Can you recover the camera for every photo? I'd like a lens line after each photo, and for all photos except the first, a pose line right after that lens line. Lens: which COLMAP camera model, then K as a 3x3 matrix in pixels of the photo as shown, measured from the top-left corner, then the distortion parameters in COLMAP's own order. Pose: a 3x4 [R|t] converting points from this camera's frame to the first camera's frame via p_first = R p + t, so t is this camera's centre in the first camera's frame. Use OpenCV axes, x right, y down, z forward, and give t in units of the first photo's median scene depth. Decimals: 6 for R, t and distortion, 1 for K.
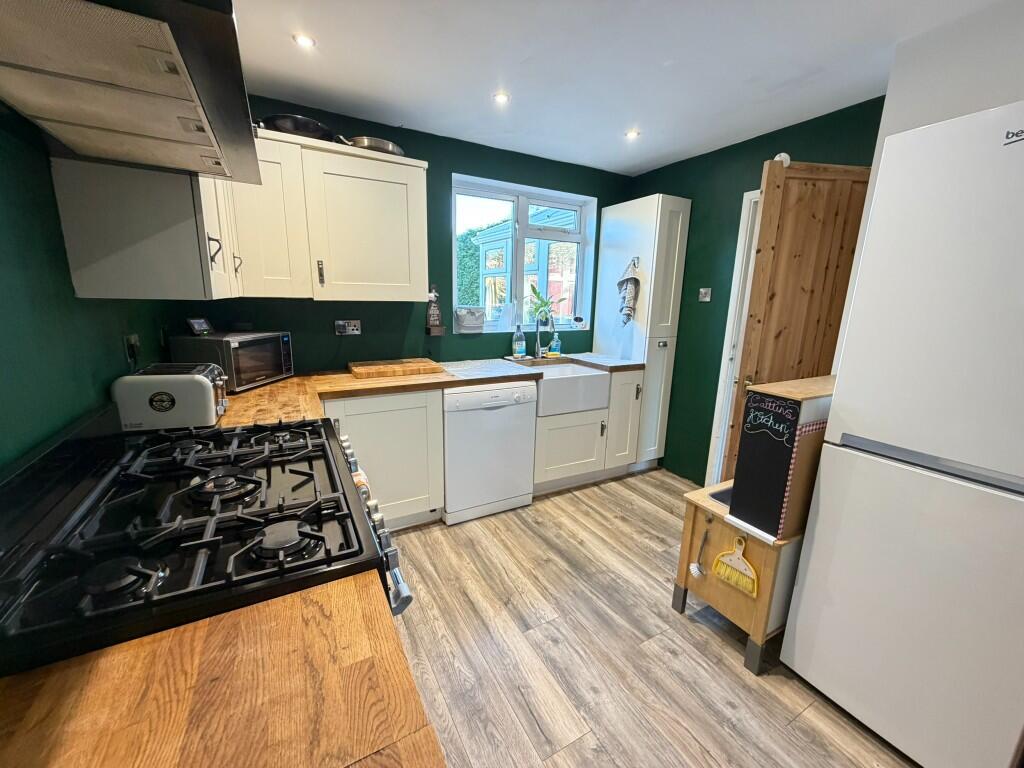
lens RADIAL K [[407.2, 0, 509.5], [0, 407.2, 384.8], [0, 0, 1]] dist [-0.000199, 0.000213]
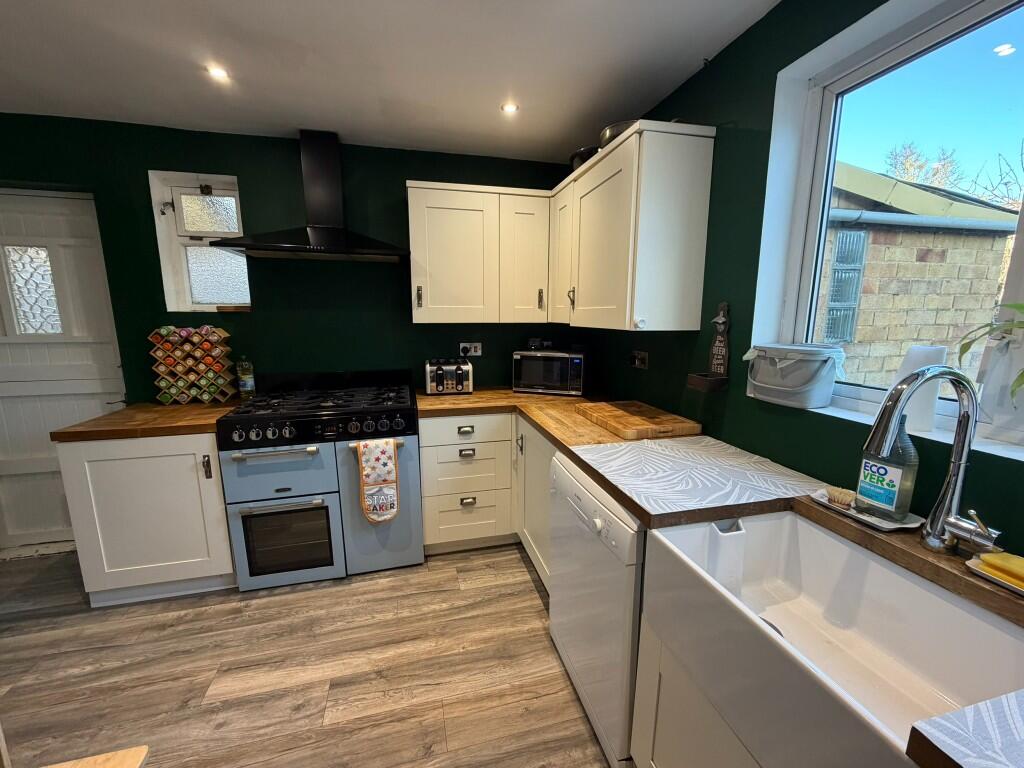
lens RADIAL K [[407.2, 0, 509.5], [0, 407.2, 384.8], [0, 0, 1]] dist [-0.000199, 0.000213]
pose [[-0.245652, 0.146145, -0.958278, 0.652353], [-0.214202, 0.955948, 0.200700, -0.274270], [0.945395, 0.254568, -0.203526, 1.264800]]
